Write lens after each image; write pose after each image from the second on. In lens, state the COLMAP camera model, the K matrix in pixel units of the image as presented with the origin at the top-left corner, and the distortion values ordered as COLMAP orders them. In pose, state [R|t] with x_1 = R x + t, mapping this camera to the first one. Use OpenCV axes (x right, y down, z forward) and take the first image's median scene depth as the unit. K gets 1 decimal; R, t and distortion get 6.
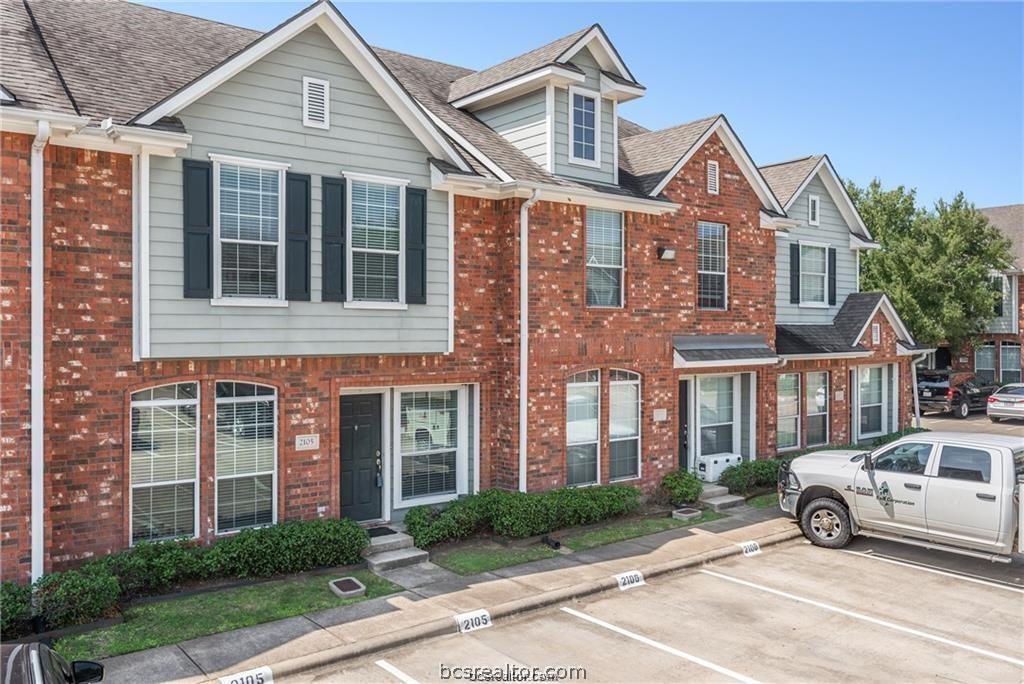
lens RADIAL K [[824.4, 0, 517.2], [0, 824.4, 321.8], [0, 0, 1]] dist [0.008467, -0.008827]
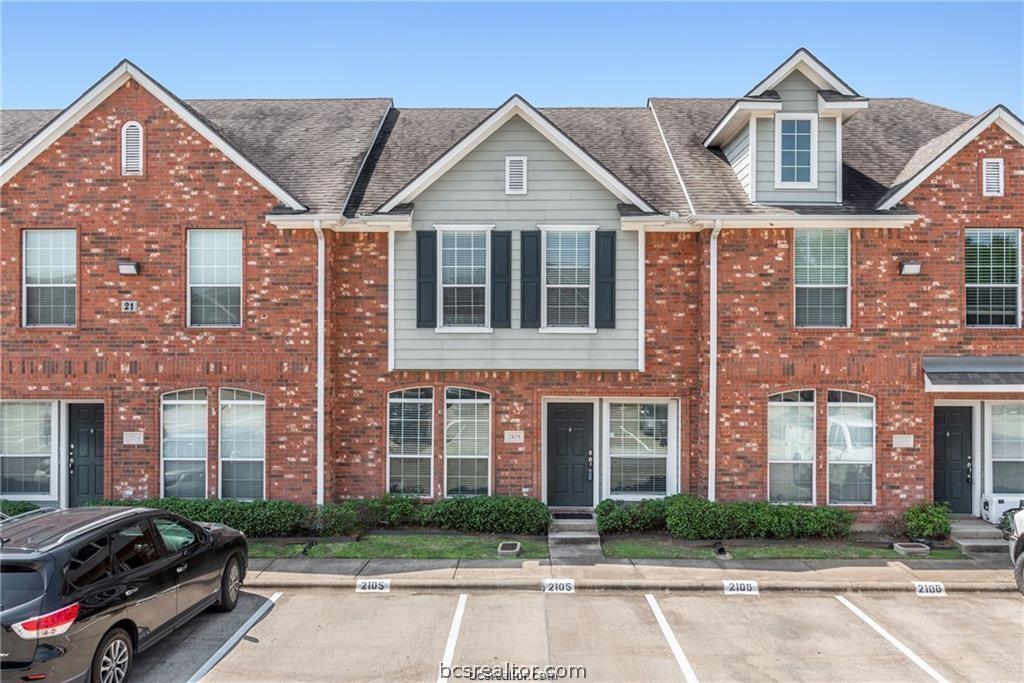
lens RADIAL K [[824.4, 0, 532.5], [0, 824.4, 330.5], [0, 0, 1]] dist [0.008467, -0.008827]
pose [[0.779895, -0.013487, -0.625765, 0.559968], [0.005705, 0.999879, -0.014441, -0.001935], [0.625884, 0.007693, 0.779878, 0.006675]]
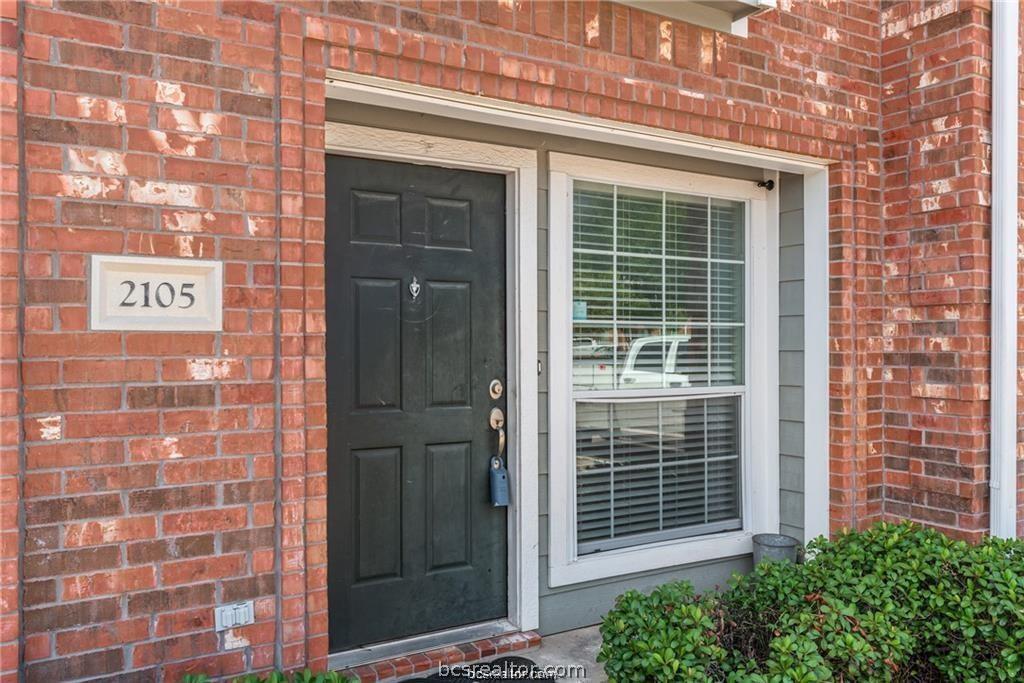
lens RADIAL K [[824.4, 0, 529.7], [0, 824.4, 339.9], [0, 0, 1]] dist [0.008467, -0.008827]
pose [[0.992410, 0.000992, -0.122972, -0.131680], [0.001307, 0.999826, 0.018618, 0.148068], [0.122969, -0.018638, 0.992236, 0.777018]]
